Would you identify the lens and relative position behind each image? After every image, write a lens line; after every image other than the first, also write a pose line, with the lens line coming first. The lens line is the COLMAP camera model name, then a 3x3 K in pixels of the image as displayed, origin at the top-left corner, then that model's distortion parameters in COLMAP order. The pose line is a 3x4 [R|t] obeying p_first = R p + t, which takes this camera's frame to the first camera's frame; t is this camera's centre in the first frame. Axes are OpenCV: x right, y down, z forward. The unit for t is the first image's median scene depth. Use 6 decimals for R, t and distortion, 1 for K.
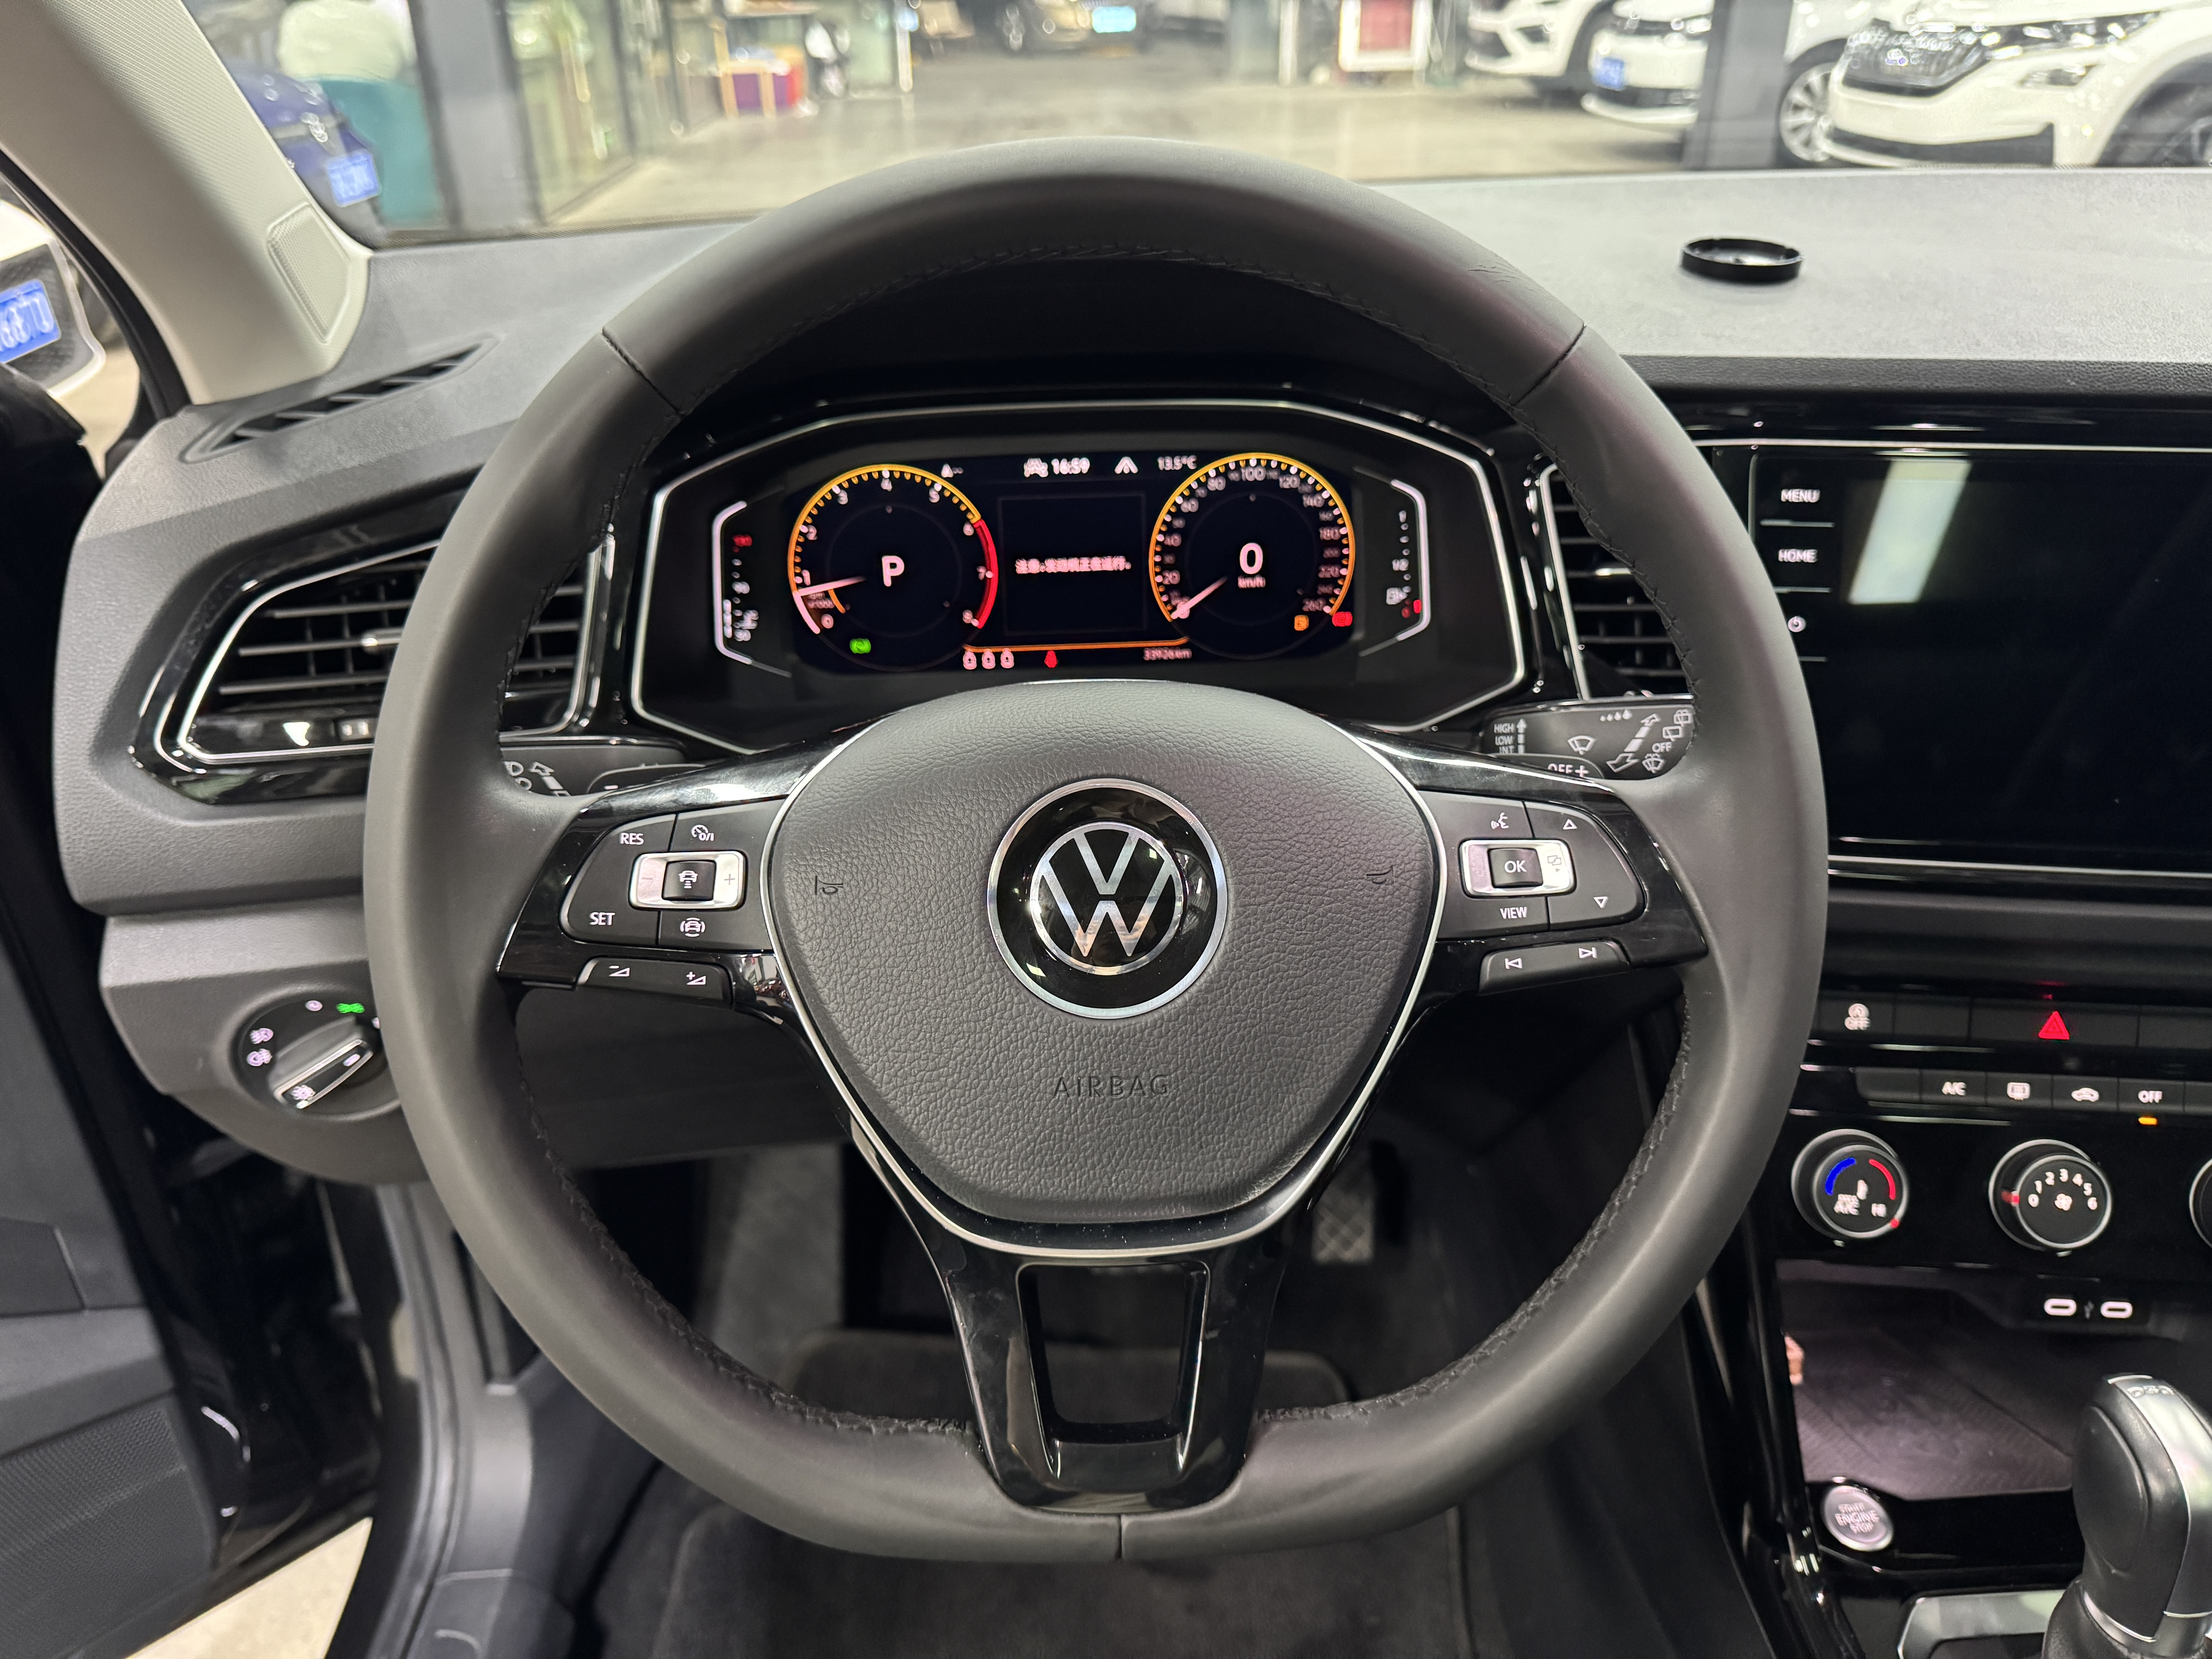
lens RADIAL K [[1590.3, 0, 1111.2], [0, 1590.3, 831.3], [0, 0, 1]] dist [0.032111, -0.049015]
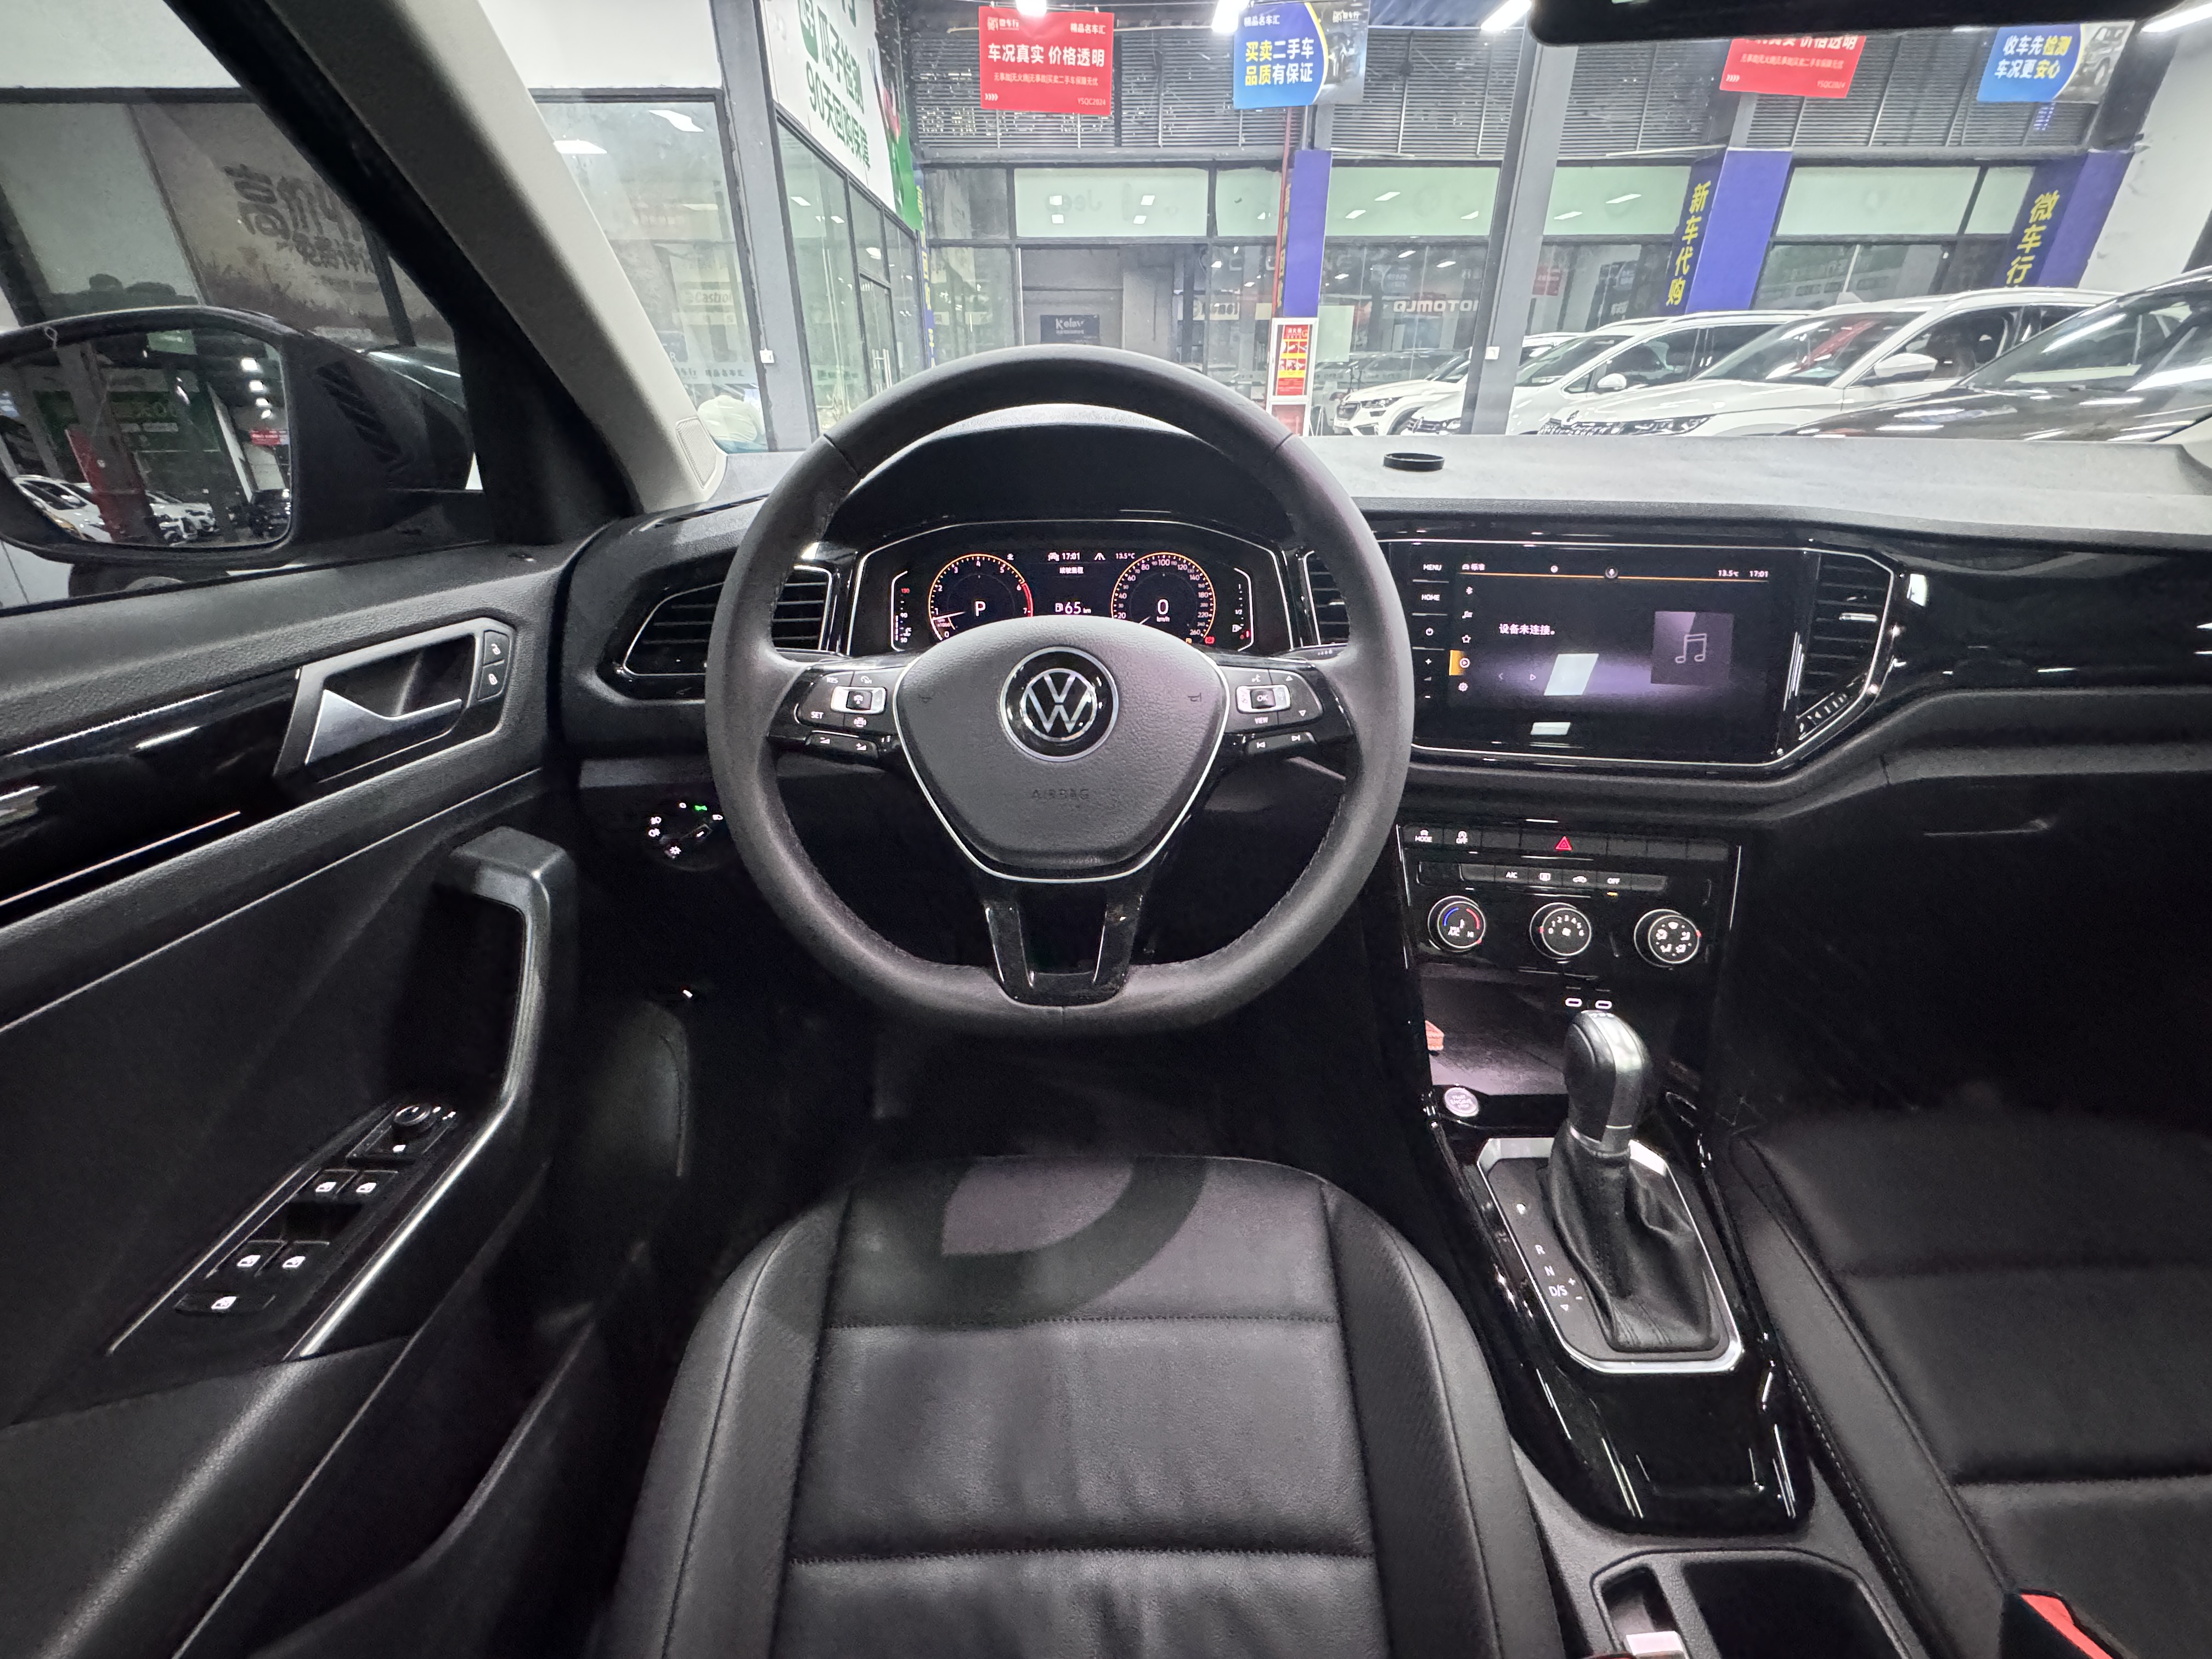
lens RADIAL K [[874.2, 0, 1108.7], [0, 874.2, 831.5], [0, 0, 1]] dist [-0.000976, -0.000065]
pose [[0.999290, 0.028224, -0.024945, 0.057104], [-0.029034, 0.999043, -0.032711, 0.144996], [0.023998, 0.033412, 0.999154, -0.070148]]
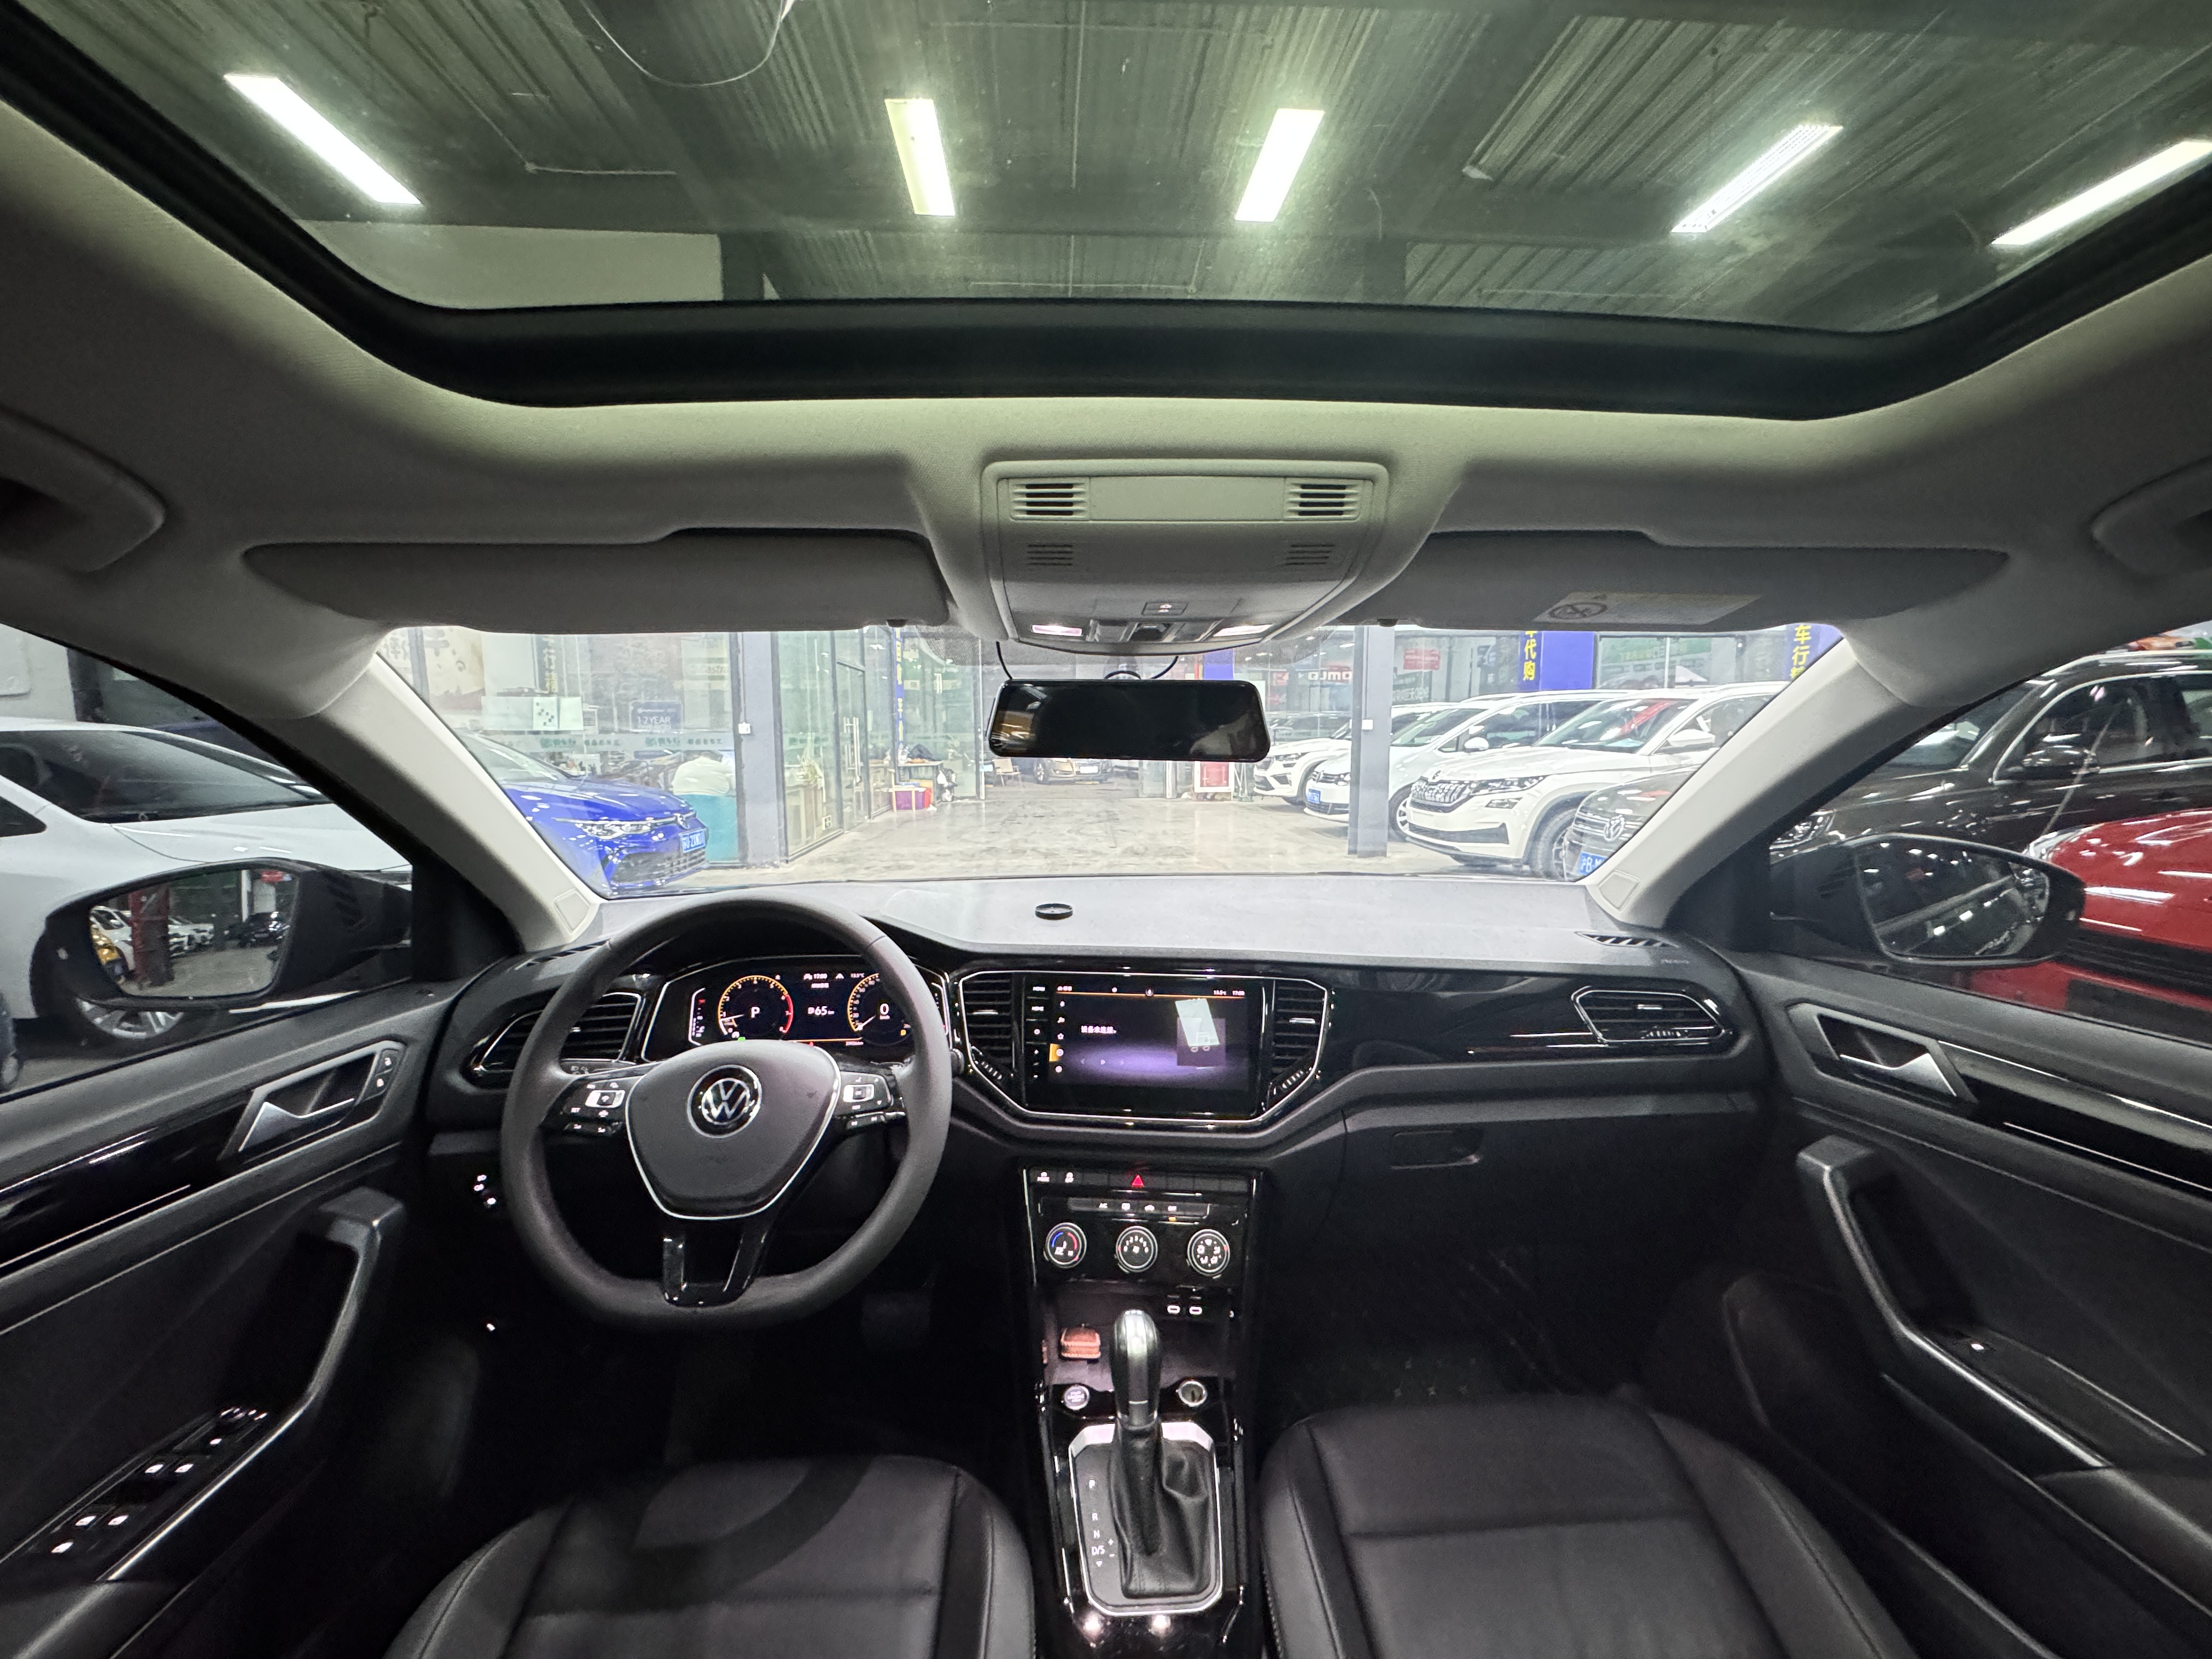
lens RADIAL K [[874.2, 0, 1104.2], [0, 874.2, 836.4], [0, 0, 1]] dist [-0.000976, -0.000065]
pose [[0.999927, 0.010238, 0.006428, 0.473294], [-0.007036, 0.925292, -0.379190, 0.132049], [-0.009830, 0.379117, 0.925296, -0.562263]]
